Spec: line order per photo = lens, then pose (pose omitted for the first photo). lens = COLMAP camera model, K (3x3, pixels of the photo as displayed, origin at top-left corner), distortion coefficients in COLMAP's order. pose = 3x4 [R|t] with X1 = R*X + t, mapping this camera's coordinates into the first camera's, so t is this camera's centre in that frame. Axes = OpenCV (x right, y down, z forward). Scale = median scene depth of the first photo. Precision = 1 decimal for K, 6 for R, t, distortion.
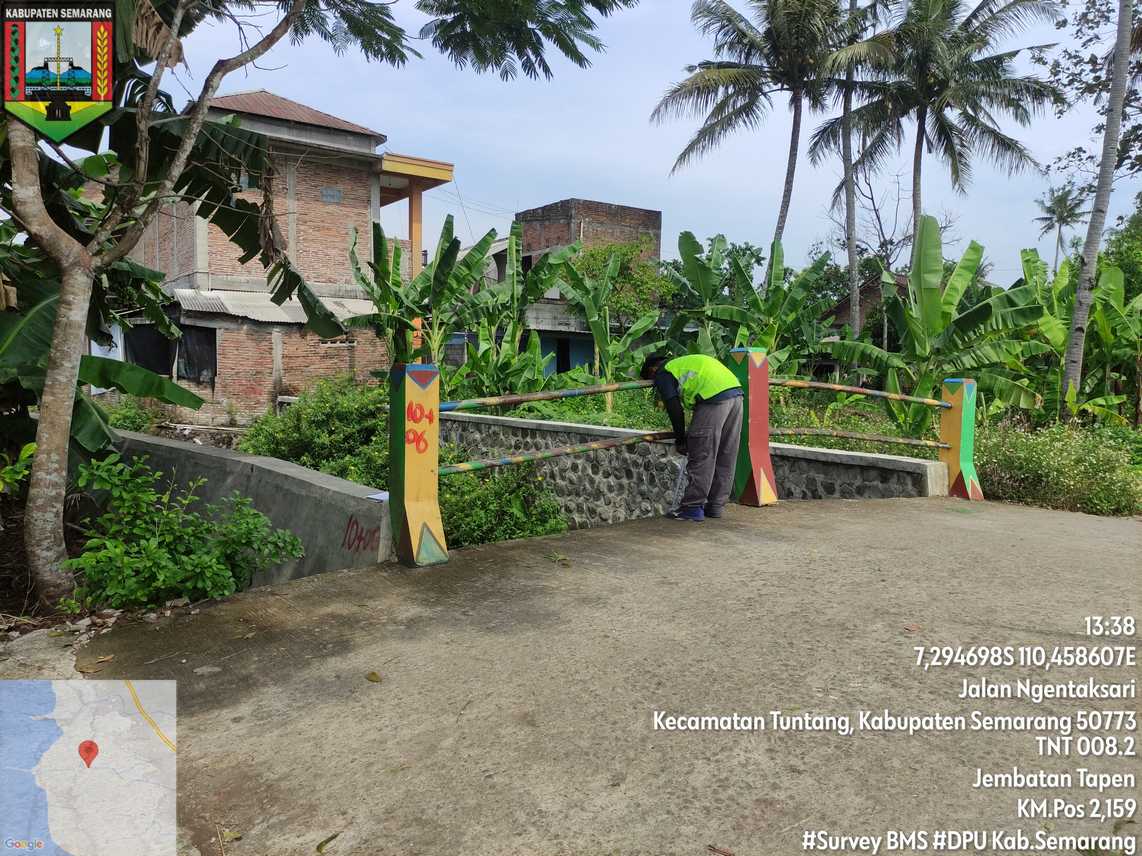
lens RADIAL K [[844.3, 0, 572.0], [0, 844.3, 427.8], [0, 0, 1]] dist [0.051096, -0.048151]
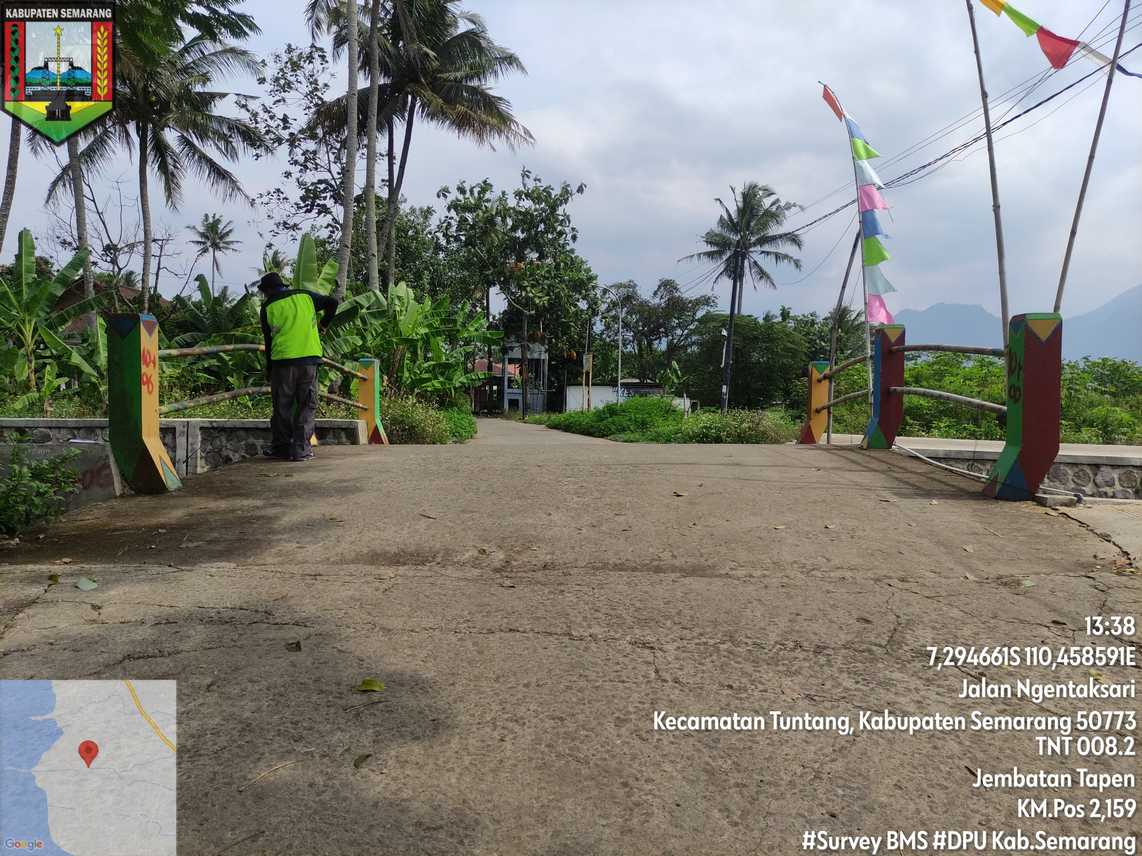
lens RADIAL K [[844.3, 0, 565.1], [0, 844.3, 422.0], [0, 0, 1]] dist [0.051096, -0.048151]
pose [[0.599748, -0.043134, 0.799026, -0.164150], [0.063777, 0.997946, 0.006002, 0.020659], [-0.797644, 0.047360, 0.601267, -0.025111]]
